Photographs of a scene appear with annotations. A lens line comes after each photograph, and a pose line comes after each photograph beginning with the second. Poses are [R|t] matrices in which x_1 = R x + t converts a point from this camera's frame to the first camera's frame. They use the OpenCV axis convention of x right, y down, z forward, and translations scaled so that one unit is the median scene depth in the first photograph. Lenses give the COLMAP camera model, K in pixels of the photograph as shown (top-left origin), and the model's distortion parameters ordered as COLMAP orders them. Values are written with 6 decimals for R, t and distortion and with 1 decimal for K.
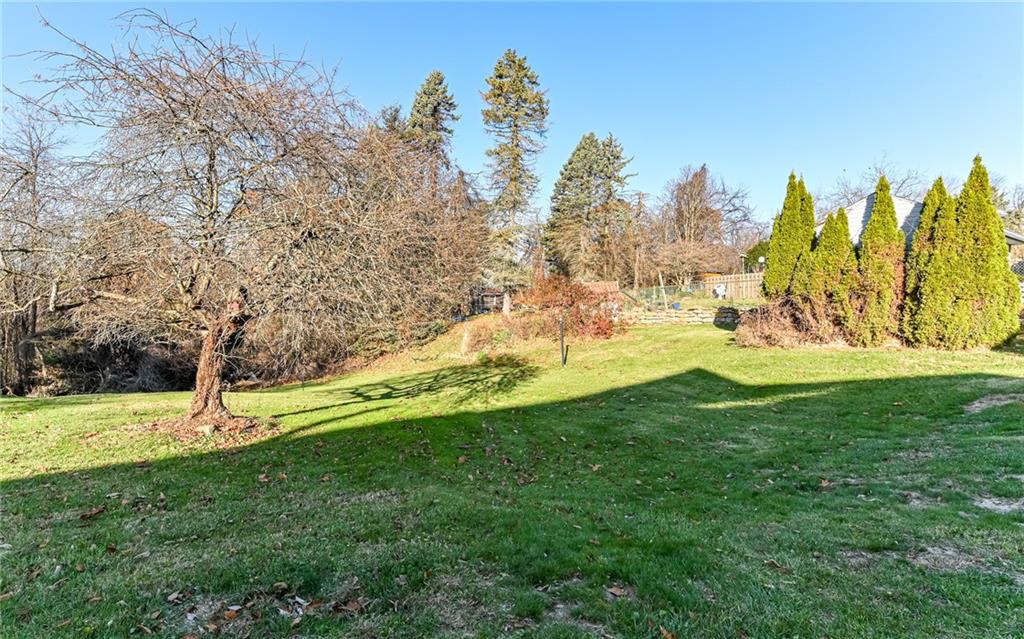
lens RADIAL K [[521.6, 0, 512.0], [0, 521.6, 319.5], [0, 0, 1]] dist [0.015285, 0.000146]
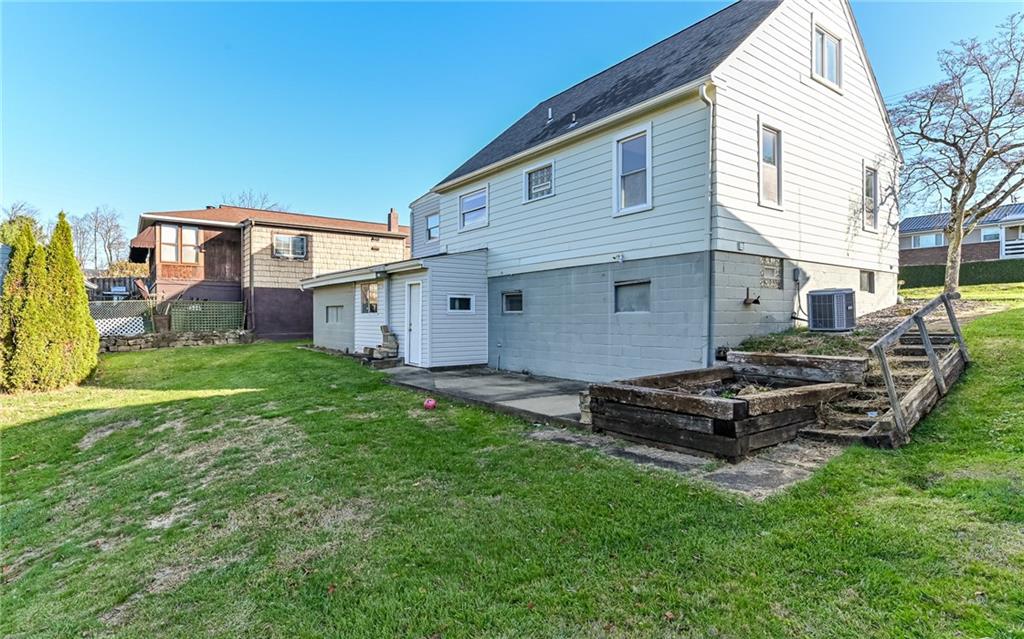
lens RADIAL K [[521.6, 0, 512.0], [0, 521.6, 319.5], [0, 0, 1]] dist [0.015285, 0.000146]
pose [[0.023822, -0.009000, 0.999676, -0.209380], [0.006238, 0.999941, 0.008854, -0.089881], [-0.999697, 0.006025, 0.023876, 0.032140]]
